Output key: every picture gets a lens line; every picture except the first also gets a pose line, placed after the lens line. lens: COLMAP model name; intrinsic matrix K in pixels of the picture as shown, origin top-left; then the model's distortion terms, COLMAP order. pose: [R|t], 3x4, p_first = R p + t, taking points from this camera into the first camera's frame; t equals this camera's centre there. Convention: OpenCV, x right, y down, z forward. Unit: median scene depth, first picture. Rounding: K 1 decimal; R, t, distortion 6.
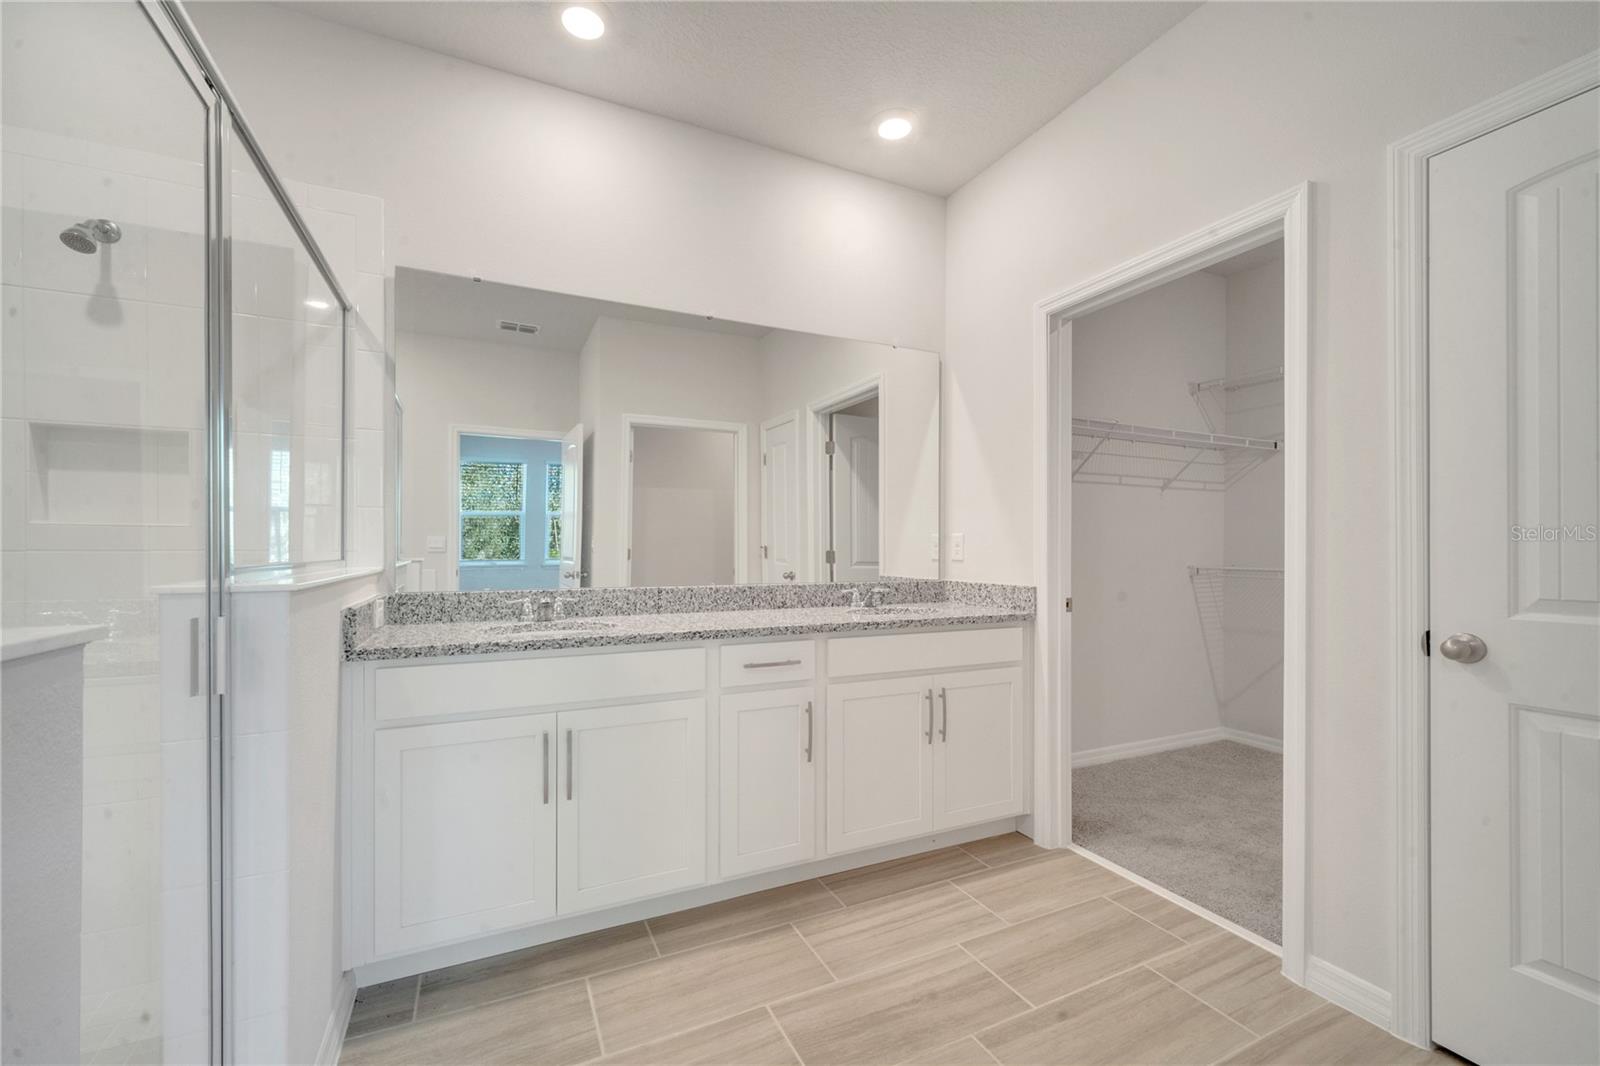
lens RADIAL K [[647.7, 0, 792.8], [0, 647.7, 547.6], [0, 0, 1]] dist [0.001499, 0.000057]
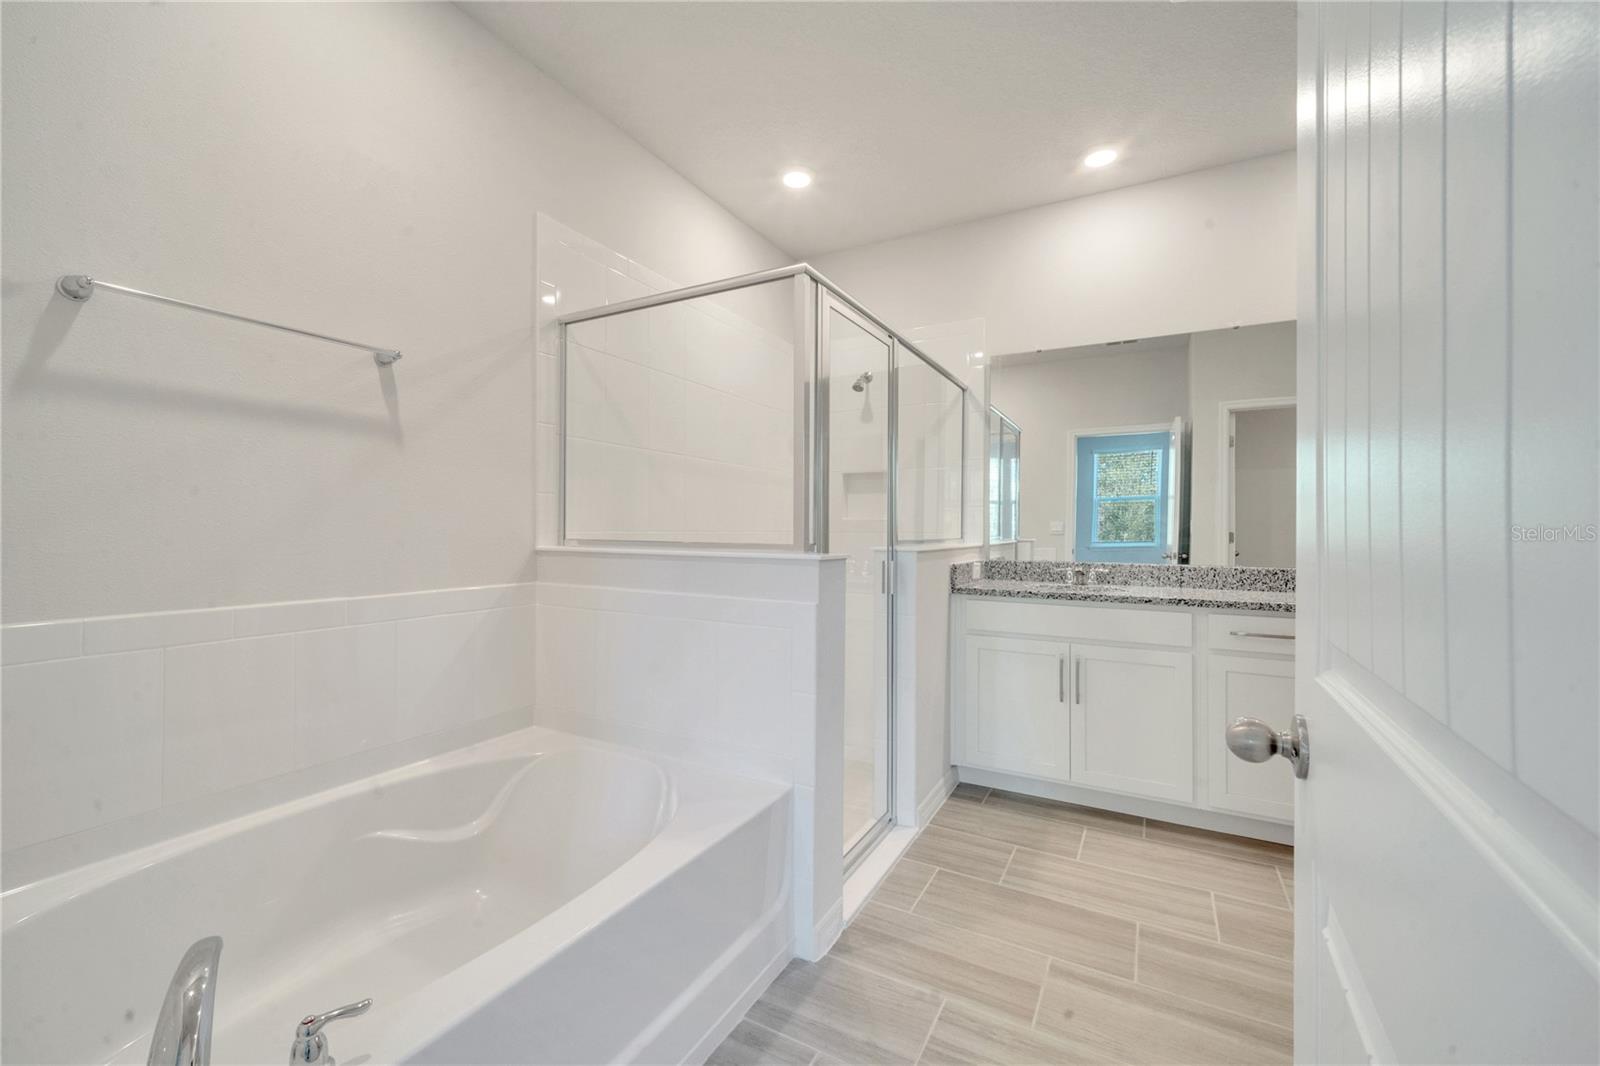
lens RADIAL K [[647.7, 0, 792.8], [0, 647.7, 547.6], [0, 0, 1]] dist [0.001499, 0.000057]
pose [[0.579268, 0.025006, -0.814754, 0.457334], [-0.003942, 0.999604, 0.027877, -0.003088], [0.815128, -0.012937, 0.579137, -0.362584]]
